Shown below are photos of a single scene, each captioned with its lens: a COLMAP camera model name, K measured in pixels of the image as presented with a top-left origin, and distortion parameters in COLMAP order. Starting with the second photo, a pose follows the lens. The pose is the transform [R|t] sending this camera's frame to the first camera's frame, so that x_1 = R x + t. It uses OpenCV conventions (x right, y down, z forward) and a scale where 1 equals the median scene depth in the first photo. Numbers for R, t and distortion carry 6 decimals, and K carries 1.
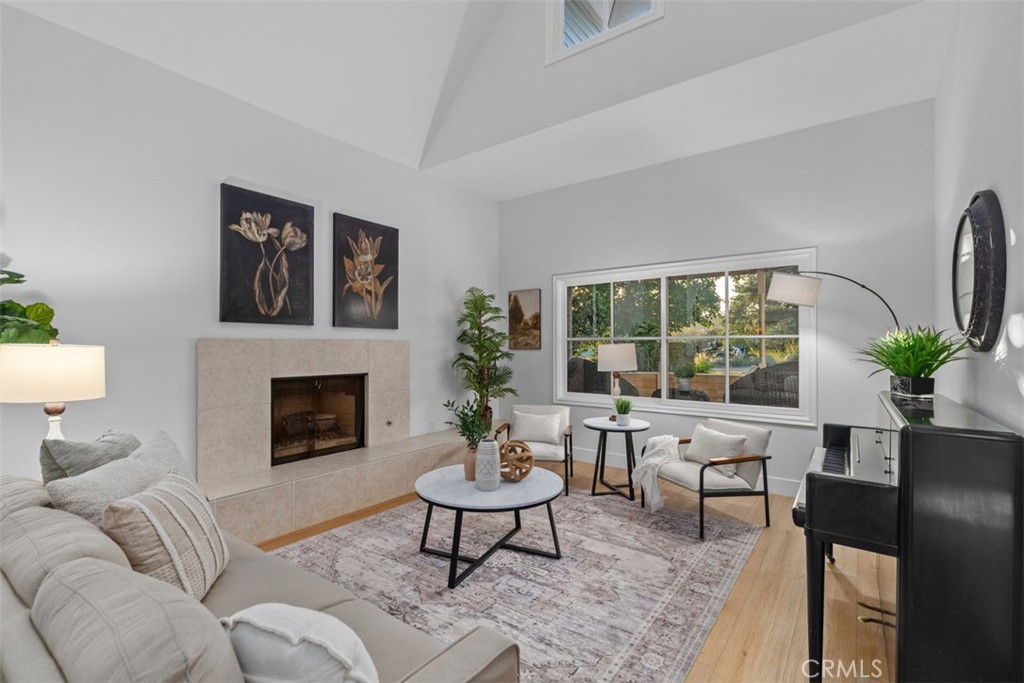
lens RADIAL K [[465.5, 0, 510.3], [0, 465.5, 342.0], [0, 0, 1]] dist [0.002764, -0.000771]
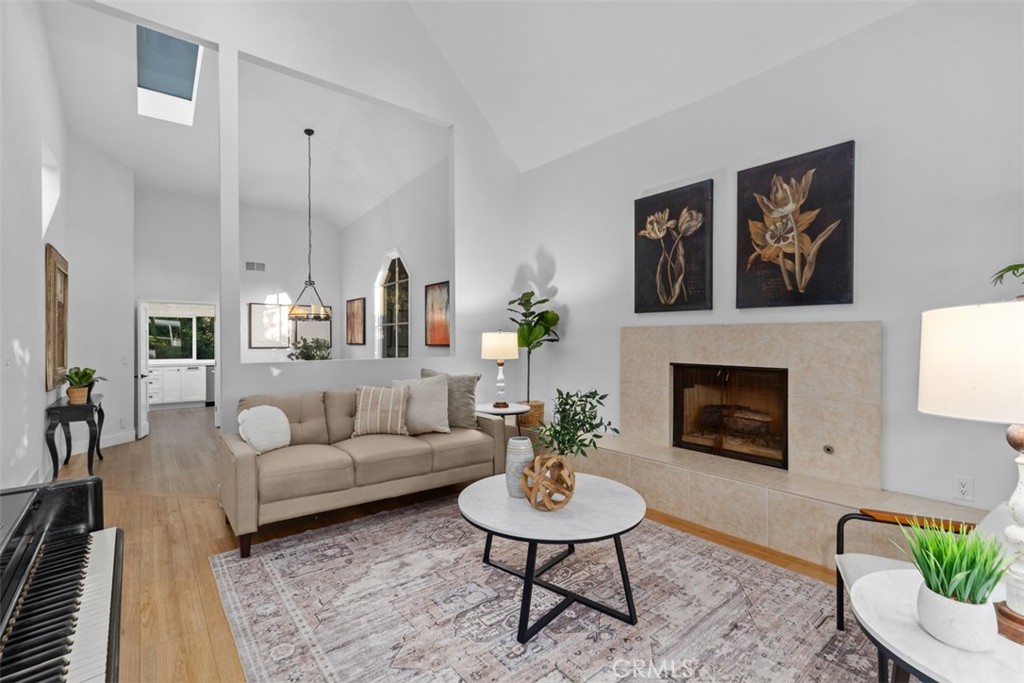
lens RADIAL K [[465.5, 0, 513.6], [0, 465.5, 340.6], [0, 0, 1]] dist [0.002764, -0.000771]
pose [[-0.253502, 0.004873, -0.967323, 0.587975], [0.008481, 0.999960, 0.002815, 0.020563], [0.967298, -0.007490, -0.253533, 0.902765]]
